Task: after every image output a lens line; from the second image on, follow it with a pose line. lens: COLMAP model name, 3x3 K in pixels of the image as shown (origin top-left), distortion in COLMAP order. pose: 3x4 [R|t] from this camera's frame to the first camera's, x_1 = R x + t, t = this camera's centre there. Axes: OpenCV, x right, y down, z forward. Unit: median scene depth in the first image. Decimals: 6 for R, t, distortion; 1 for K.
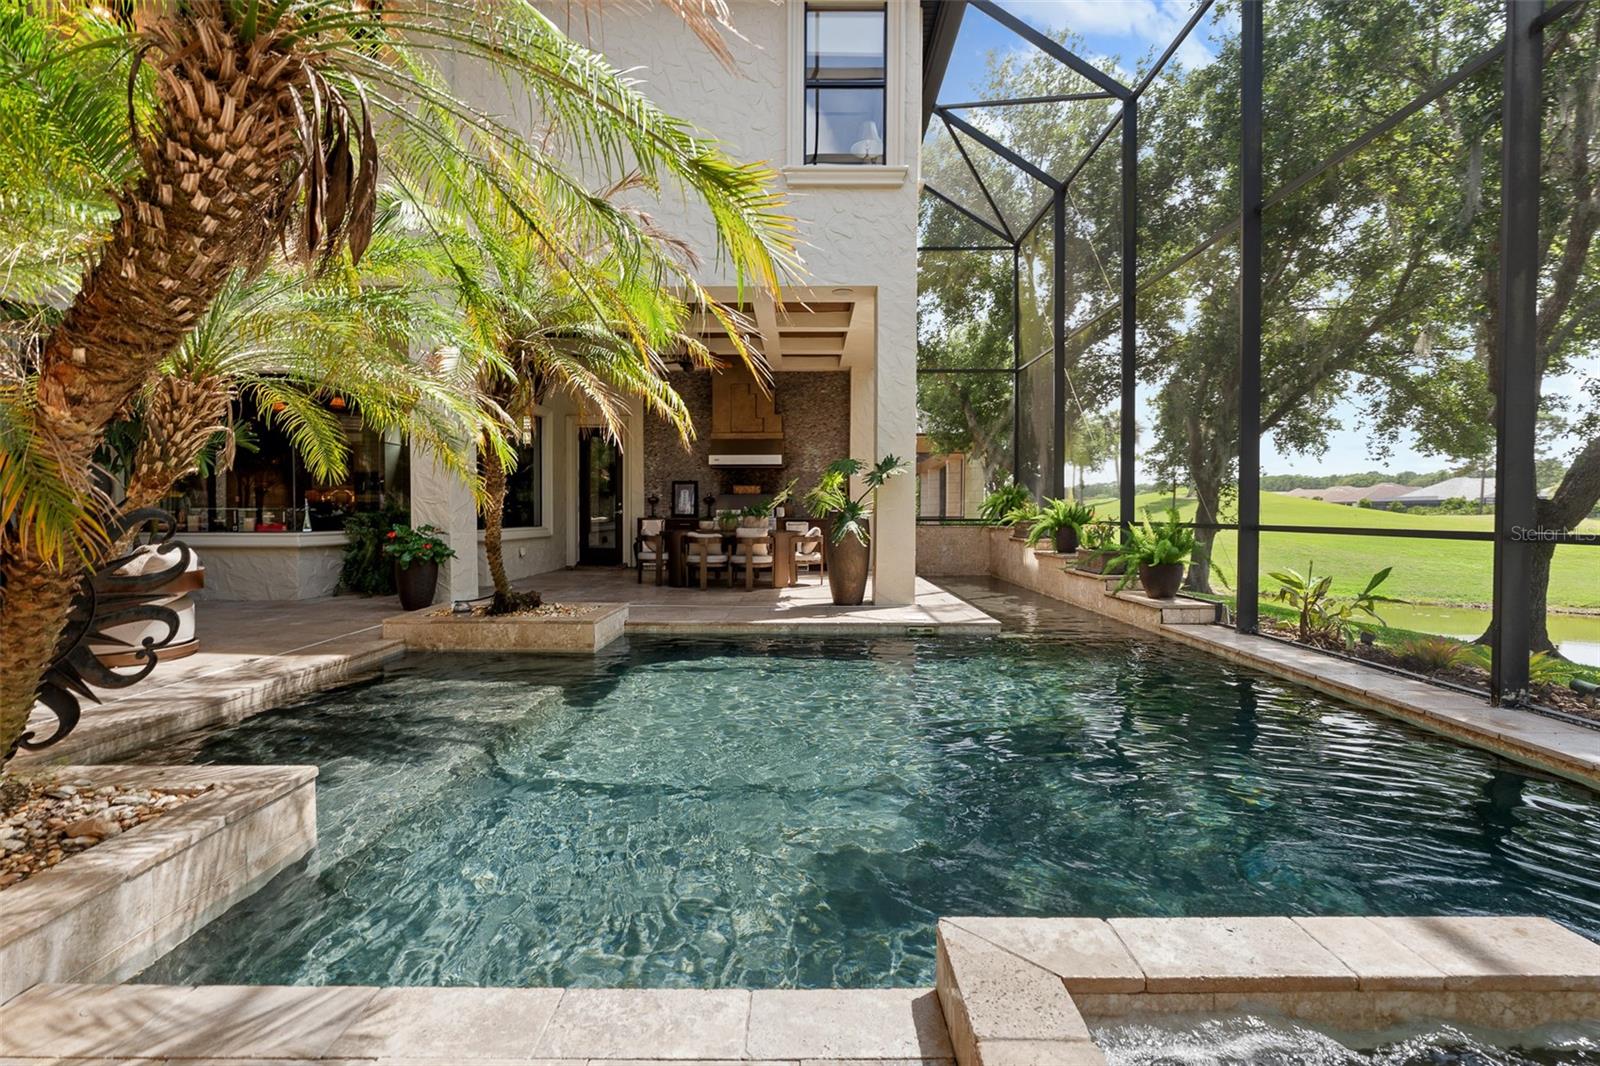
lens RADIAL K [[723.8, 0, 808.5], [0, 723.8, 528.3], [0, 0, 1]] dist [-0.002506, -0.000180]
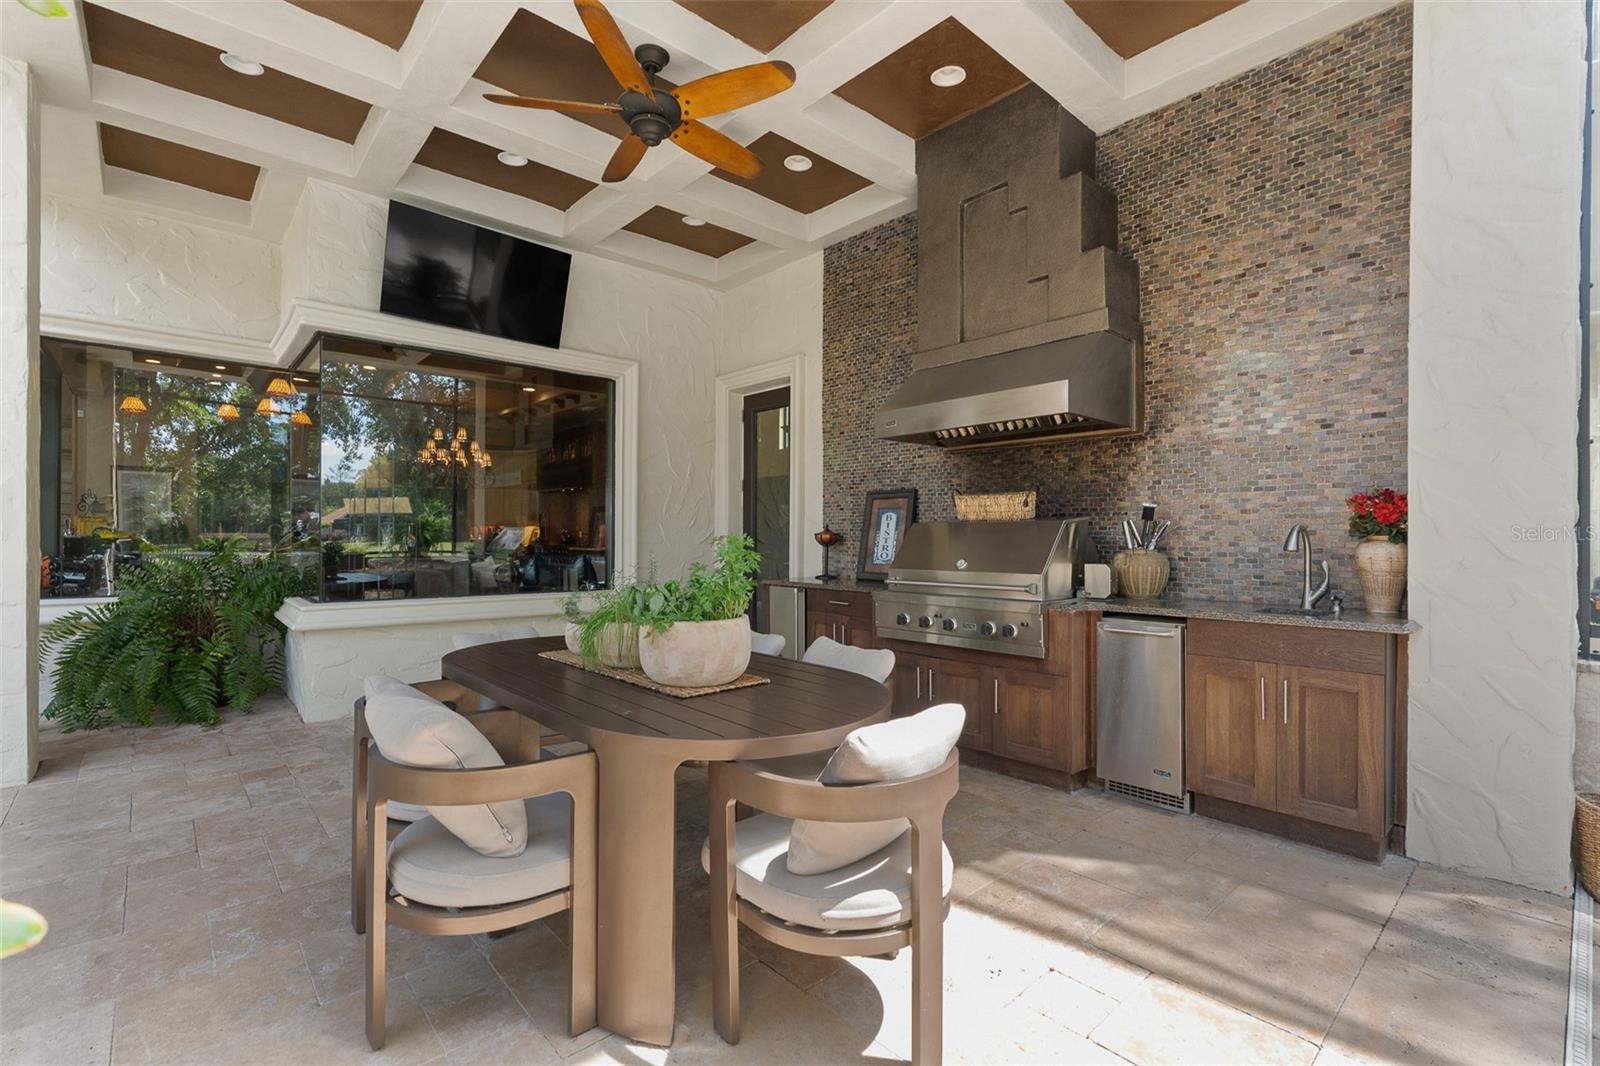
lens RADIAL K [[723.8, 0, 808.5], [0, 723.8, 528.3], [0, 0, 1]] dist [-0.002506, -0.000180]
pose [[0.668671, -0.010354, -0.743486, 0.147319], [-0.021794, 0.999201, -0.033516, -0.046513], [0.743239, 0.038615, 0.667911, 1.082263]]
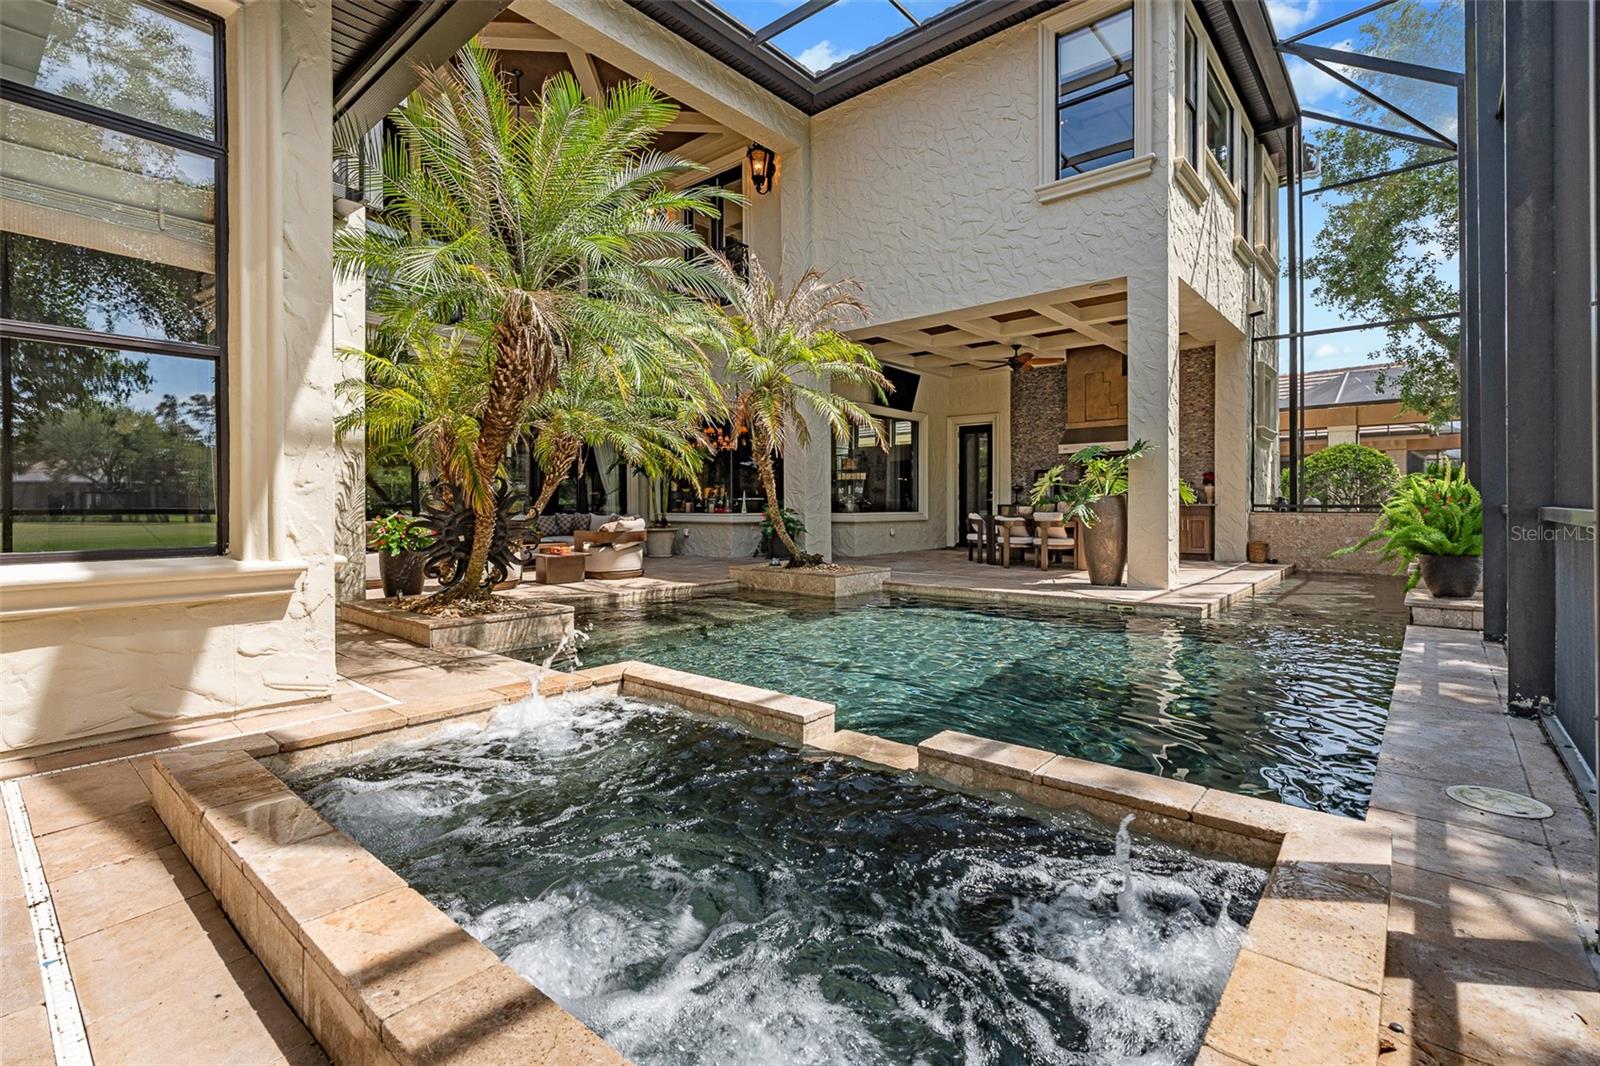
lens RADIAL K [[750.2, 0, 798.8], [0, 750.2, 502.7], [0, 0, 1]] dist [-0.000551, 0.000035]
pose [[0.751992, -0.006049, -0.659145, 0.431717], [-0.009835, 0.999744, -0.020395, 0.013309], [0.659099, 0.021819, 0.751739, -0.096101]]
